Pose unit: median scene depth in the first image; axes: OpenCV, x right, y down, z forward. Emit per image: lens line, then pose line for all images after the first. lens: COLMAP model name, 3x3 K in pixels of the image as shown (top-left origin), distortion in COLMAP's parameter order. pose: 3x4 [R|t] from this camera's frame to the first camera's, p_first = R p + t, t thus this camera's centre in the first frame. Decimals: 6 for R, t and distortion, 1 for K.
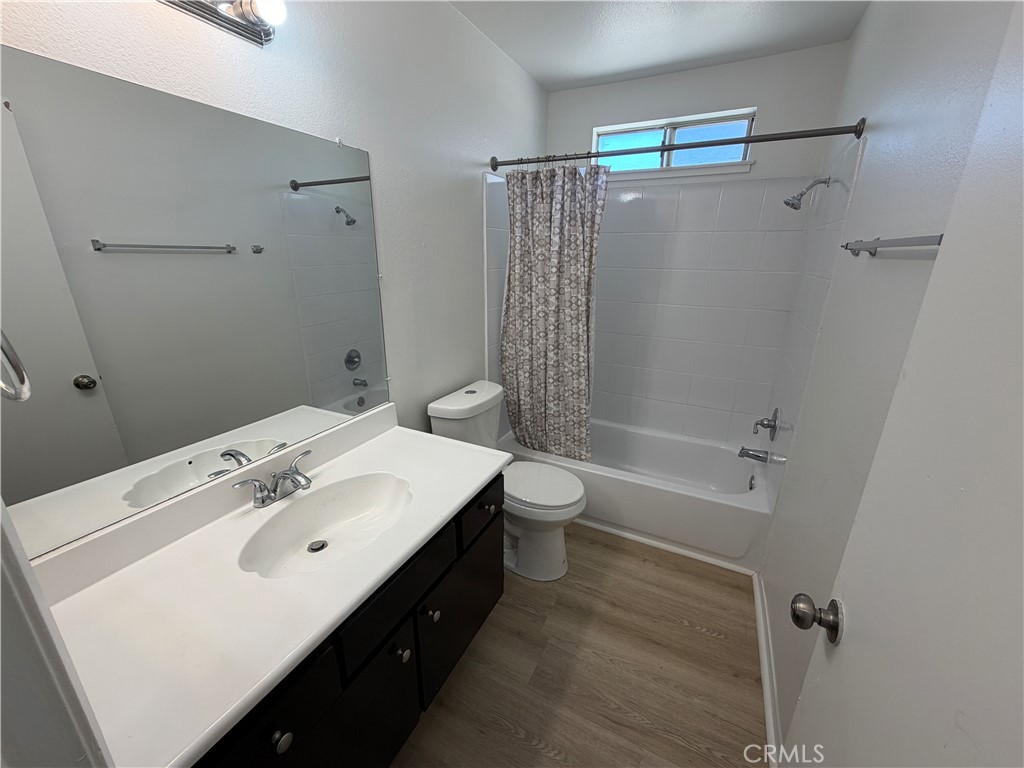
lens RADIAL K [[408.5, 0, 508.2], [0, 408.5, 383.2], [0, 0, 1]] dist [-0.003679, 0.000511]
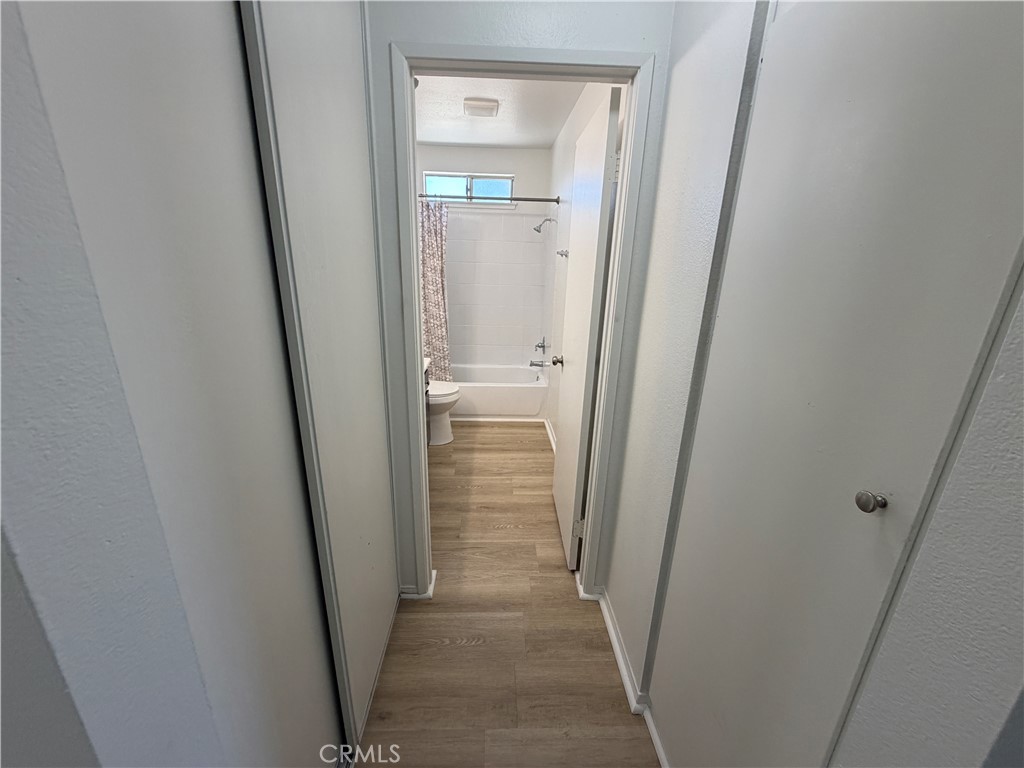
lens RADIAL K [[408.5, 0, 511.4], [0, 408.5, 384.7], [0, 0, 1]] dist [-0.003679, 0.000511]
pose [[0.870567, -0.133621, 0.473559, -0.417468], [0.128880, 0.990744, 0.042625, 0.190346], [-0.474872, 0.023924, 0.879730, -0.615874]]
